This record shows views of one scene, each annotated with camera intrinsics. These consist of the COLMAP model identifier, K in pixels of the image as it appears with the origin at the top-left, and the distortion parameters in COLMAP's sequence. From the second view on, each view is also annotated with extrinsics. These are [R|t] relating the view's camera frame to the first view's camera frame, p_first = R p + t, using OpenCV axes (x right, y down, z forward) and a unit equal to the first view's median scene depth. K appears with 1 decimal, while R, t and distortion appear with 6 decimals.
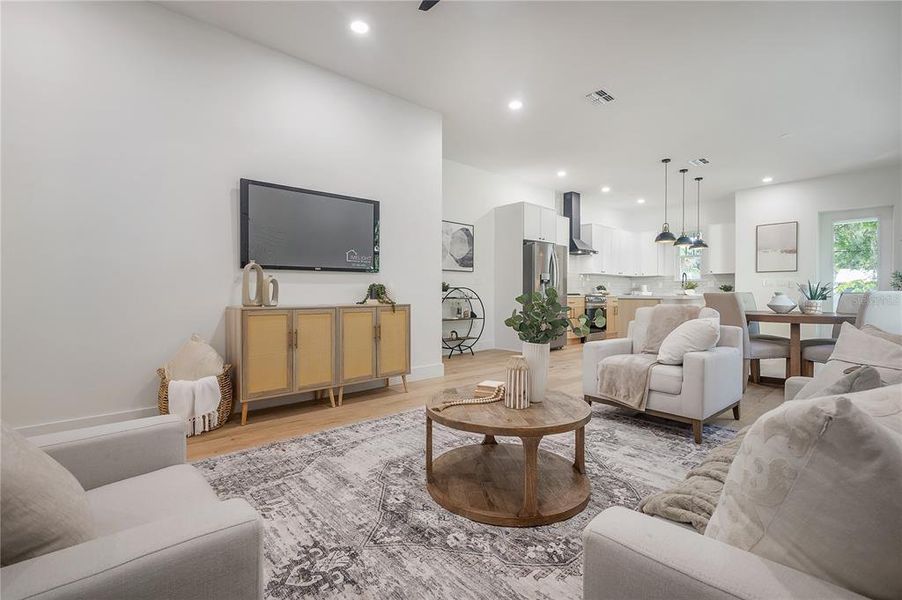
lens RADIAL K [[398.3, 0, 436.6], [0, 398.3, 287.4], [0, 0, 1]] dist [0.000524, 0.000051]
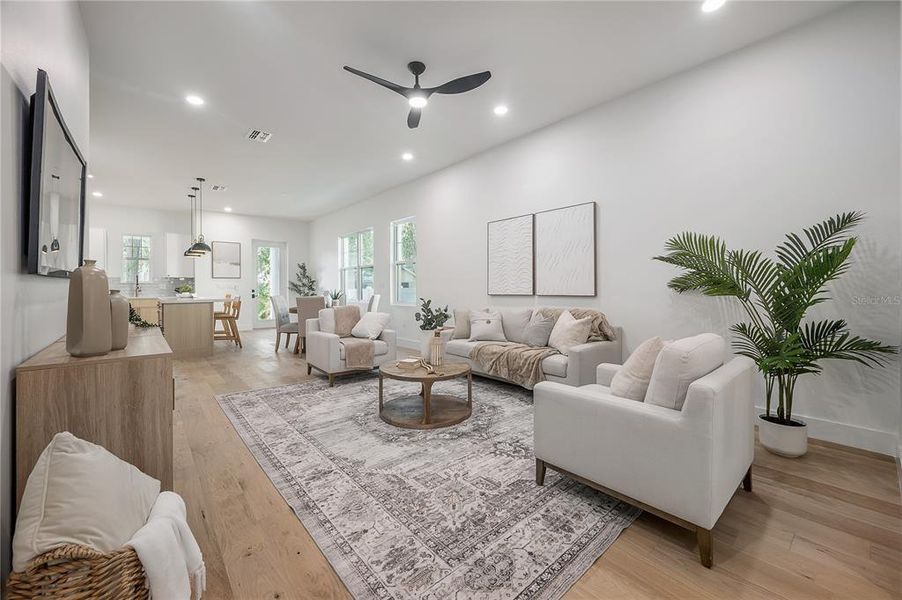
lens RADIAL K [[361.1, 0, 457.5], [0, 361.1, 288.7], [0, 0, 1]] dist [-0.001176, -0.000049]
pose [[0.000980, -0.007059, 0.999975, -1.313402], [-0.004800, 0.999964, 0.007064, -0.059113], [-0.999988, -0.004807, 0.000946, 0.807486]]
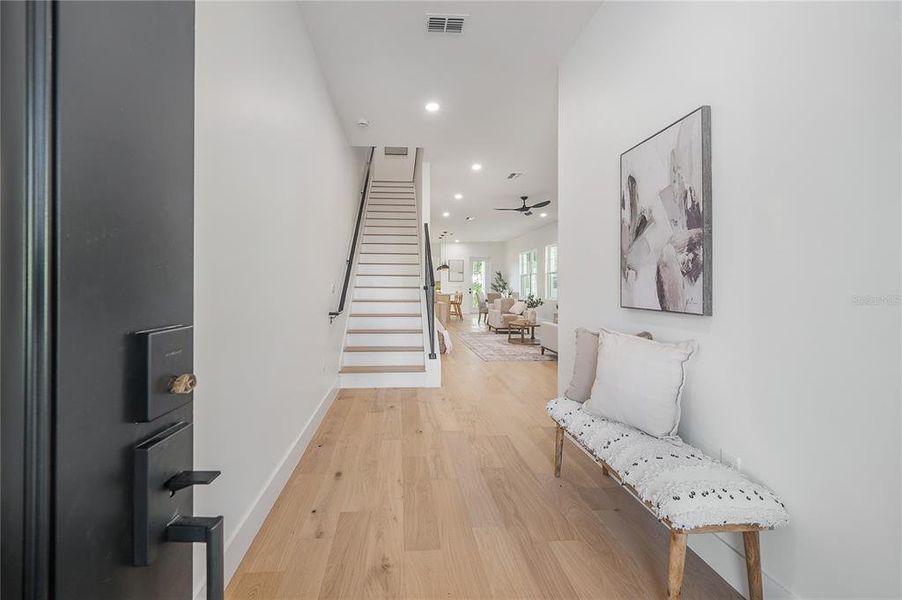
lens RADIAL K [[398.3, 0, 436.6], [0, 398.3, 287.4], [0, 0, 1]] dist [0.000524, 0.000051]
pose [[0.578945, -0.004224, 0.815355, -3.453794], [-0.009857, 0.999877, 0.012179, -0.111284], [-0.815307, -0.015088, 0.578833, -0.553746]]
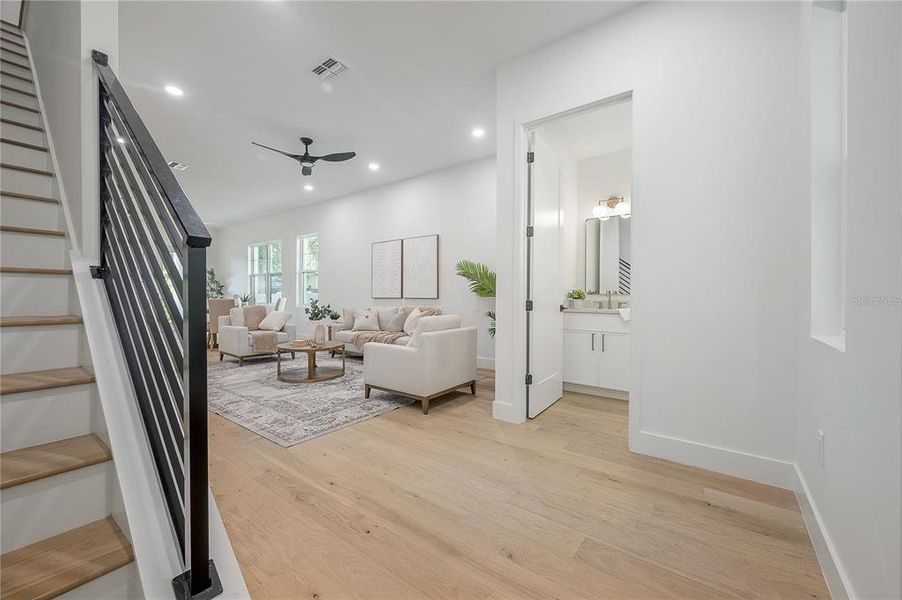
lens RADIAL K [[361.3, 0, 456.8], [0, 361.3, 298.3], [0, 0, 1]] dist [-0.002572, -0.000113]
pose [[-0.201994, -0.012262, 0.979310, -2.122842], [-0.013749, 0.999859, 0.009683, -0.040858], [-0.979290, -0.011509, -0.202134, 0.530324]]
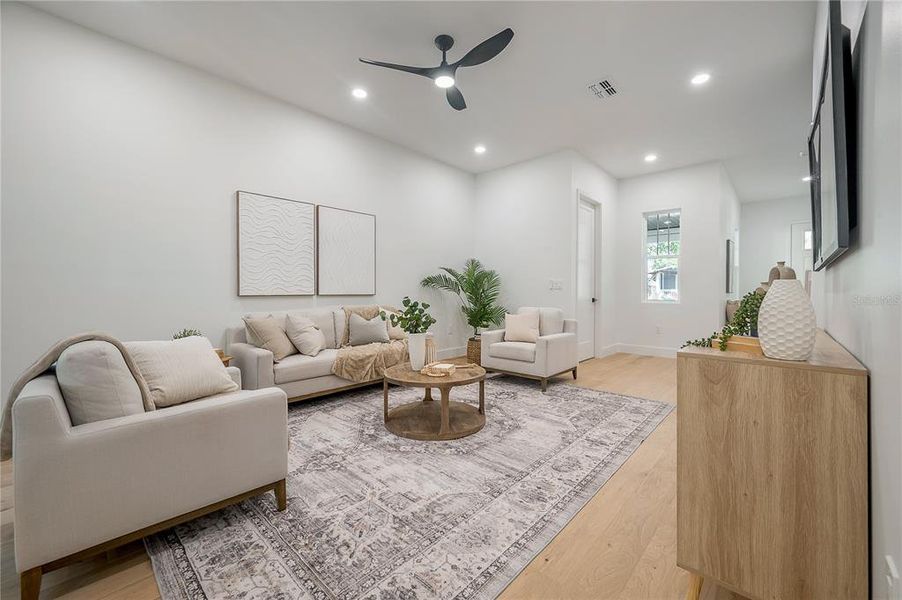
lens RADIAL K [[373.8, 0, 438.4], [0, 373.8, 290.9], [0, 0, 1]] dist [-0.000568, 0.000195]
pose [[-0.995017, -0.002870, -0.099668, 0.290669], [-0.001585, 0.999915, -0.012974, -0.007659], [0.099696, -0.012751, -0.994936, 2.322771]]
